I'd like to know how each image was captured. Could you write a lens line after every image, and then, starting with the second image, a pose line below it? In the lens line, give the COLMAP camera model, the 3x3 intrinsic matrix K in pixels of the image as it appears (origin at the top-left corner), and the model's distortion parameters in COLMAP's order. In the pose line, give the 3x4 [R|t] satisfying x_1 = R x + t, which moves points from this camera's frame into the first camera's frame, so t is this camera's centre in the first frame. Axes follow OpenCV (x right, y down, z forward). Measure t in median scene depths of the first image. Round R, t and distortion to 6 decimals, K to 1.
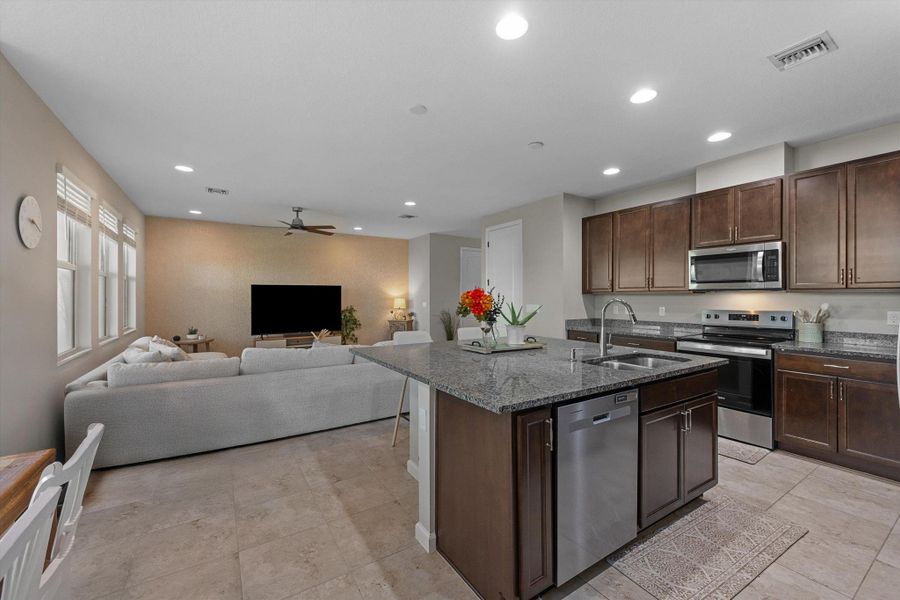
lens RADIAL K [[362.5, 0, 452.6], [0, 362.5, 297.5], [0, 0, 1]] dist [0.000967, 0.000033]
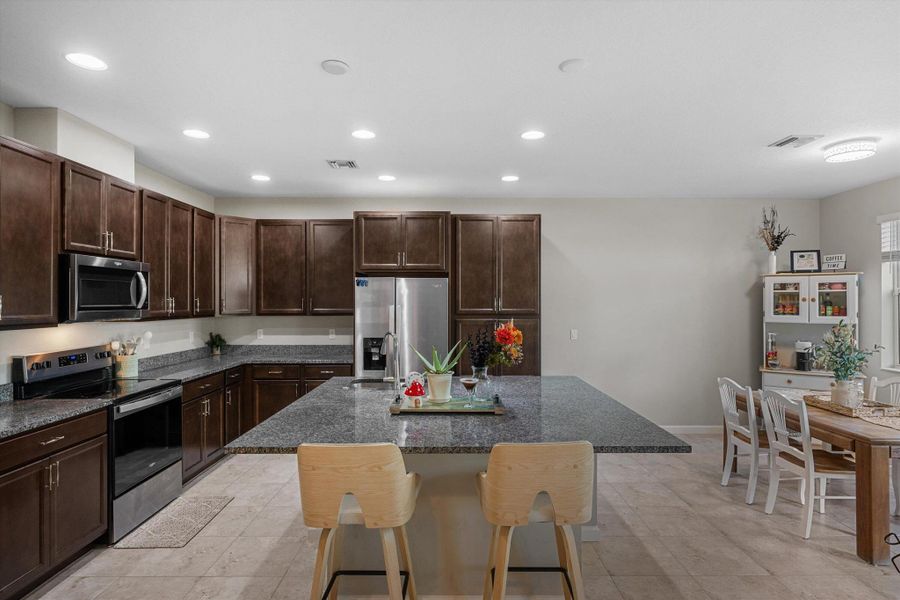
lens RADIAL K [[476.0, 0, 453.1], [0, 476.0, 298.3], [0, 0, 1]] dist [-0.003614, 0.003675]
pose [[-0.838745, 0.004071, 0.544509, -0.275017], [0.002383, 0.999990, -0.003805, -0.052867], [-0.544519, -0.001894, -0.838746, 1.296175]]
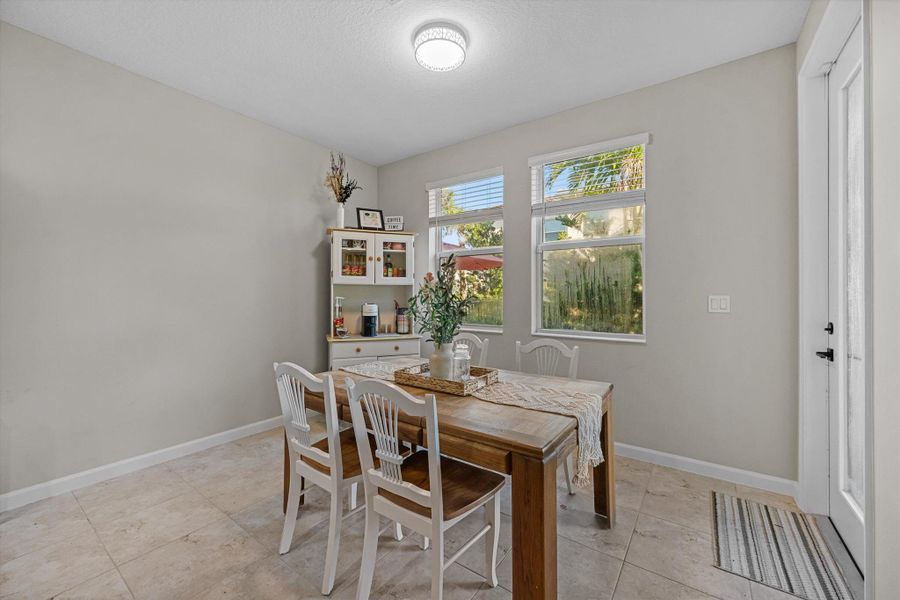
lens RADIAL K [[353.6, 0, 448.0], [0, 353.6, 295.0], [0, 0, 1]] dist [-0.000142, 0.000007]
pose [[-0.934311, -0.000786, -0.356459, -0.238213], [-0.003106, 0.999978, 0.005935, 0.030460], [0.356446, 0.006652, -0.934292, 0.602149]]
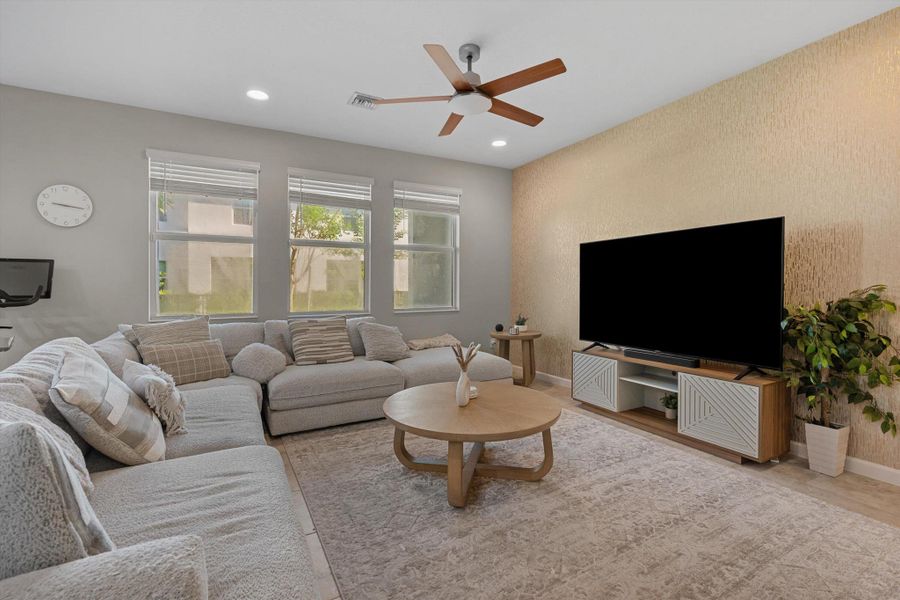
lens RADIAL K [[399.1, 0, 447.7], [0, 399.1, 295.0], [0, 0, 1]] dist [-0.000414, 0.000481]
pose [[-0.079590, 0.024451, -0.996528, 0.067698], [0.000799, 0.999700, 0.024465, 0.041905], [0.996827, 0.001151, -0.079585, 1.466570]]
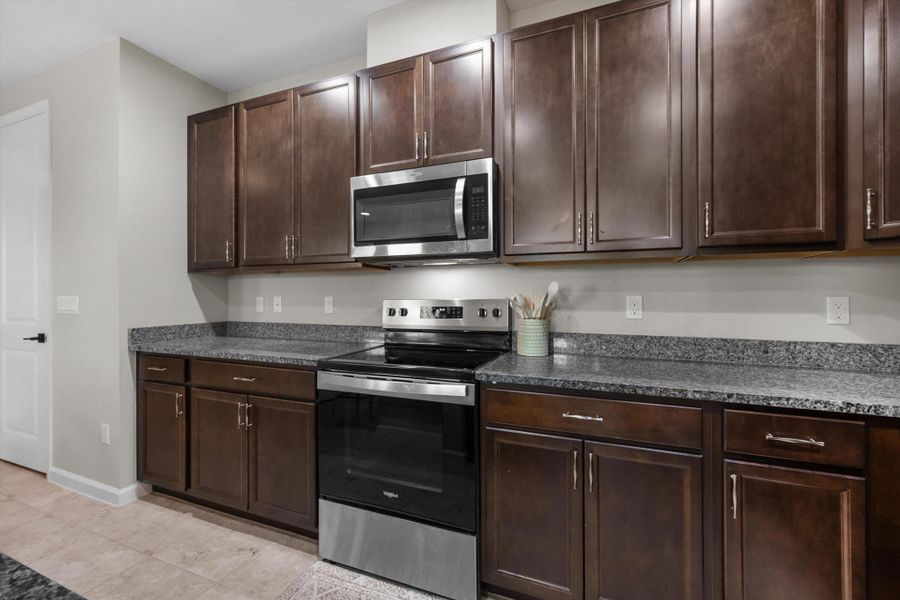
lens RADIAL K [[375.8, 0, 451.7], [0, 375.8, 294.1], [0, 0, 1]] dist [0.001425, -0.000341]
pose [[0.819576, -0.003466, 0.572959, 0.467210], [0.004043, 0.999992, 0.000266, 0.025970], [-0.572956, 0.002098, 0.819584, 0.503640]]
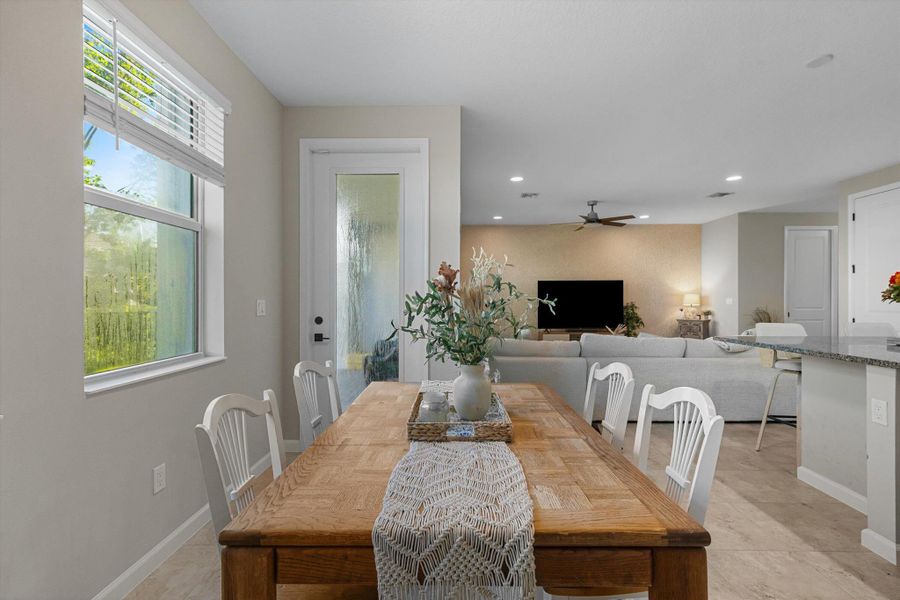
lens RADIAL K [[399.1, 0, 454.2], [0, 399.1, 297.8], [0, 0, 1]] dist [-0.000414, 0.000481]
pose [[0.831668, -0.001336, -0.555272, -0.192828], [-0.000809, 0.999993, -0.003618, 0.032385], [0.555273, 0.003458, 0.831661, -0.179367]]
